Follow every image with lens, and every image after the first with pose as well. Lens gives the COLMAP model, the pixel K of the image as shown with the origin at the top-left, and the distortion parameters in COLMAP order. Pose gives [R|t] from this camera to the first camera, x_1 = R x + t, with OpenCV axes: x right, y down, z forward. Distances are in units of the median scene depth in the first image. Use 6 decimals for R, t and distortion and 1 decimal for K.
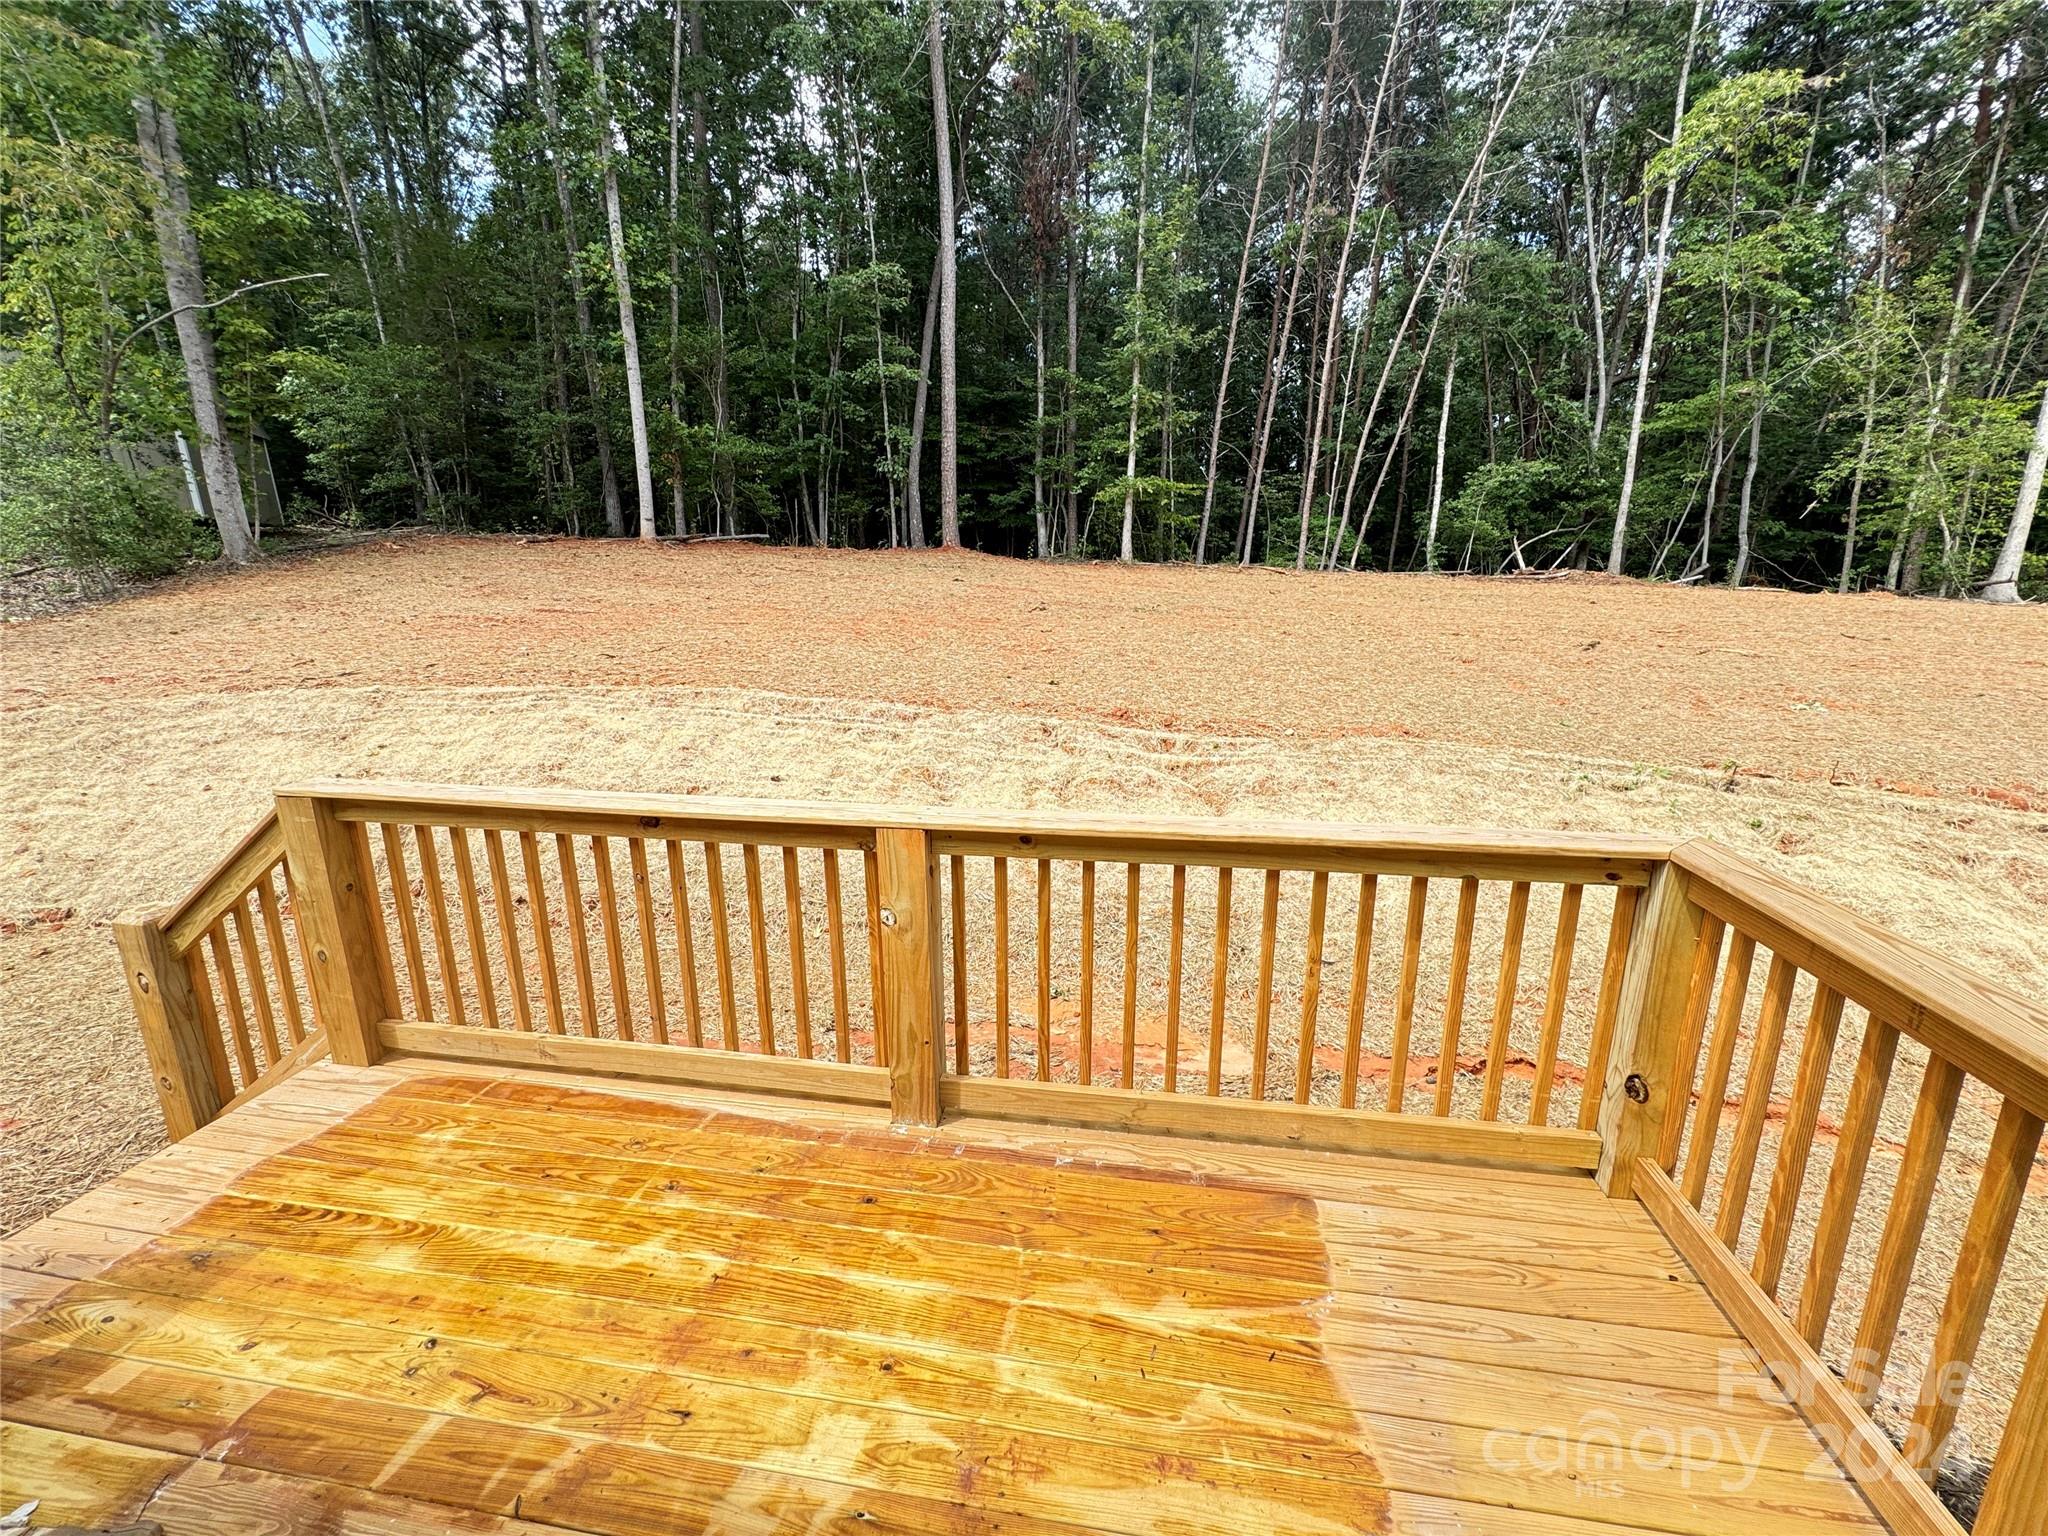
lens RADIAL K [[816.7, 0, 1024.6], [0, 816.7, 764.3], [0, 0, 1]] dist [-0.002107, -0.000128]
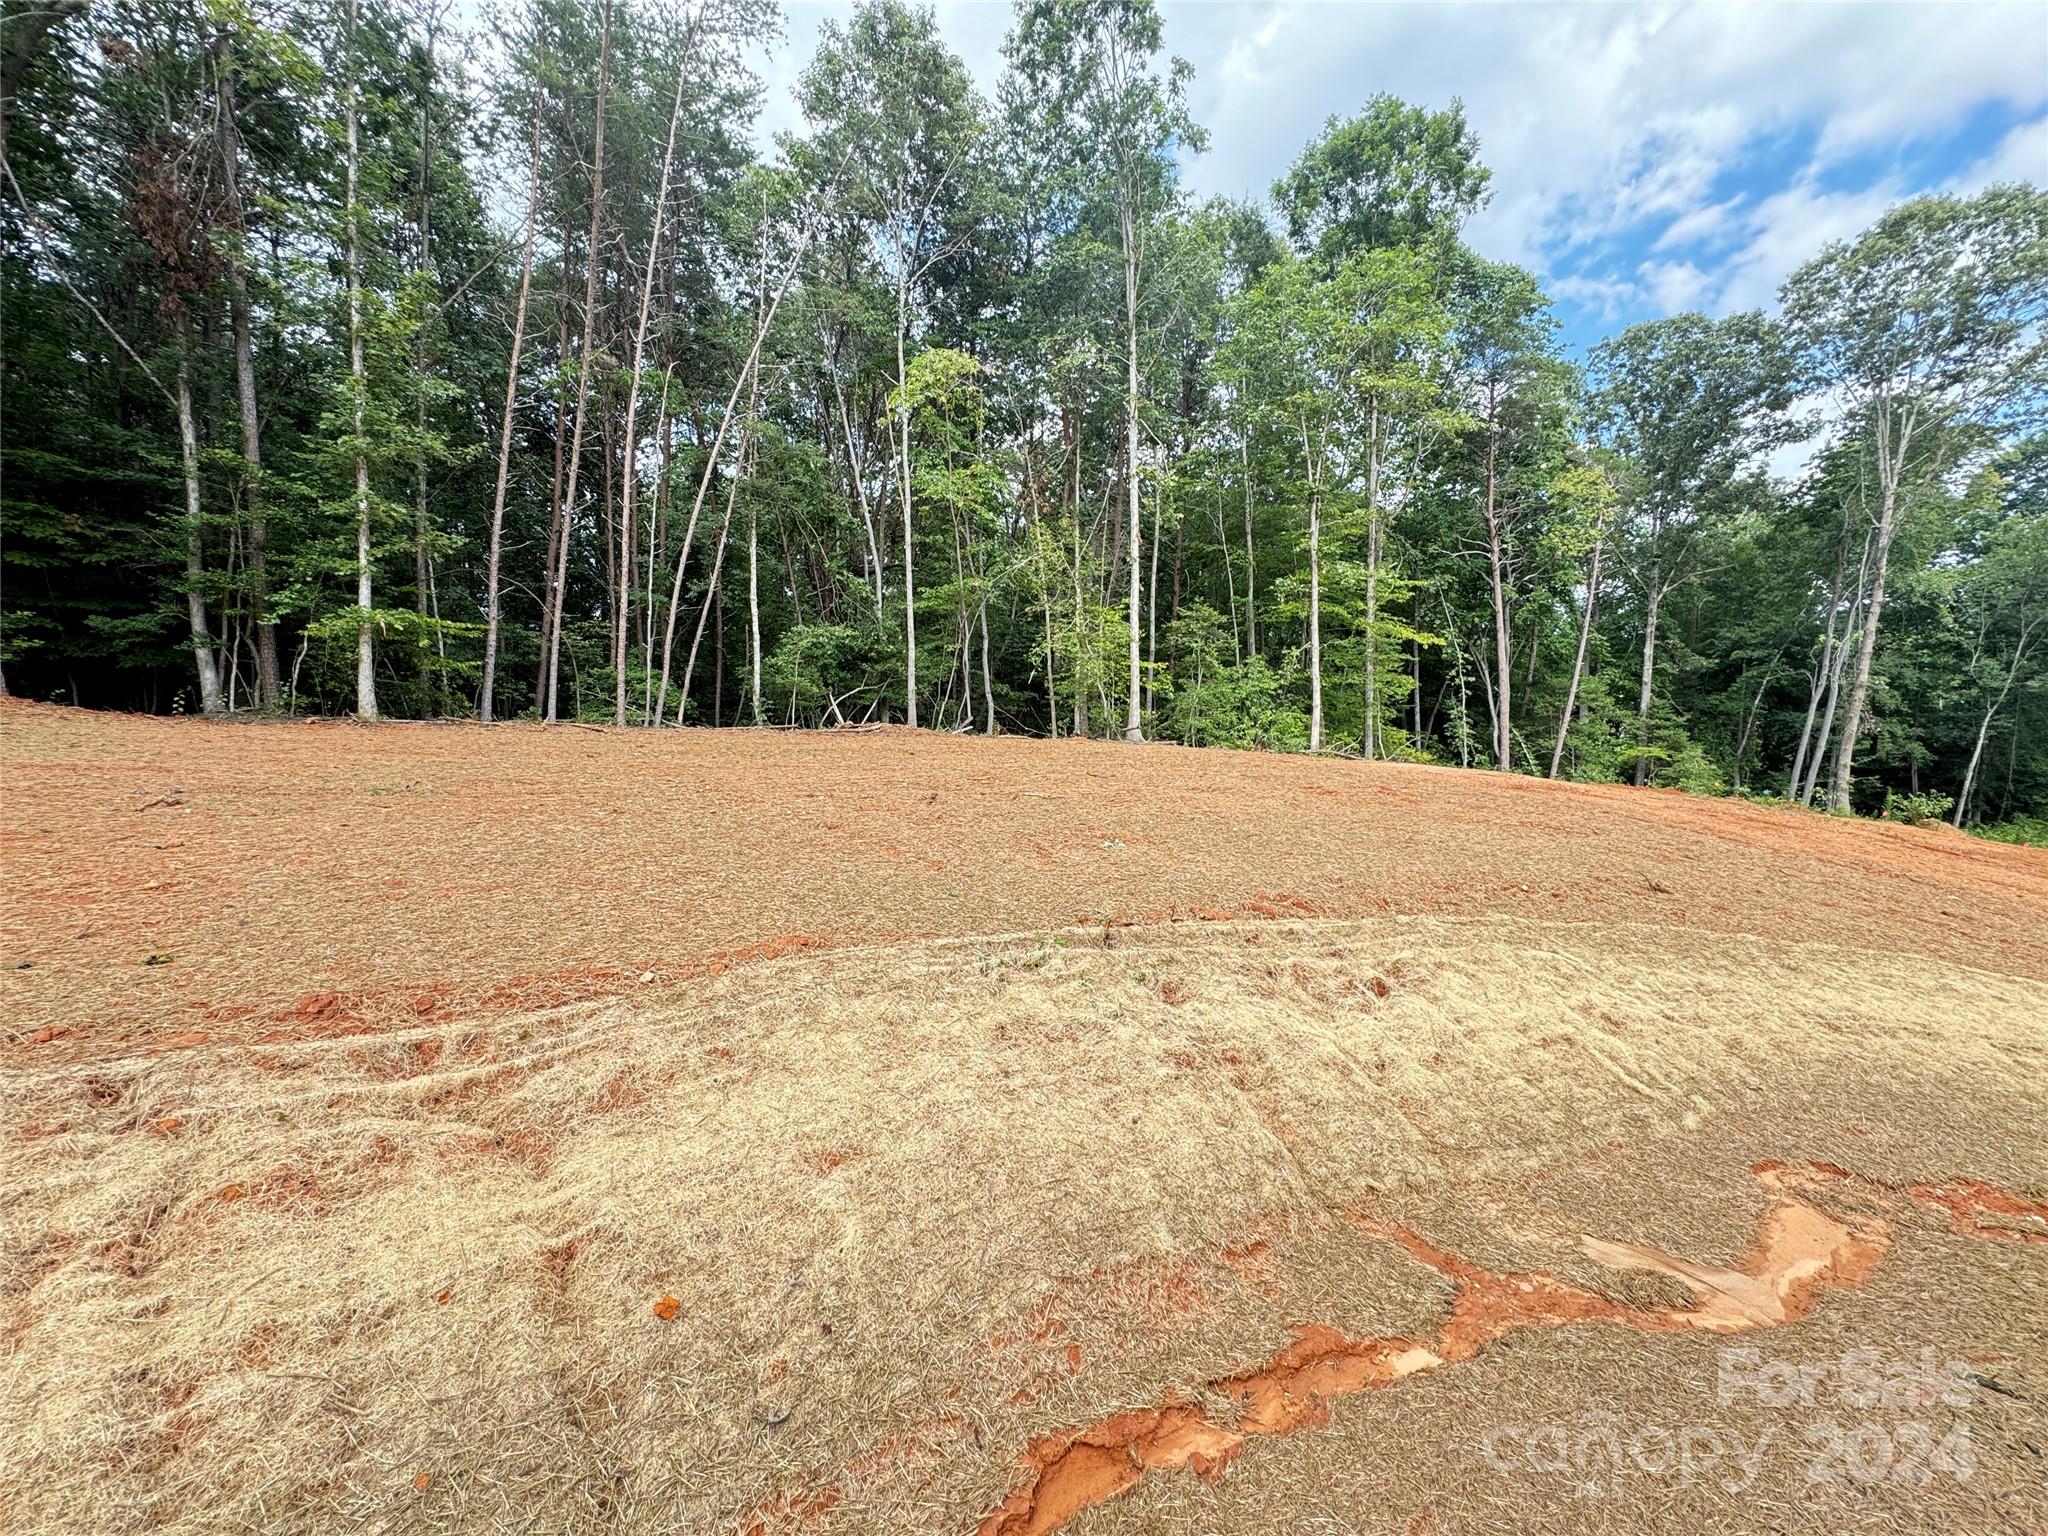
lens RADIAL K [[816.7, 0, 1024.6], [0, 816.7, 764.3], [0, 0, 1]] dist [-0.002107, -0.000128]
pose [[0.710442, -0.046118, 0.702243, 0.027551], [0.171270, 0.979180, -0.108965, -0.028287], [-0.682597, 0.197686, 0.703549, 0.094670]]
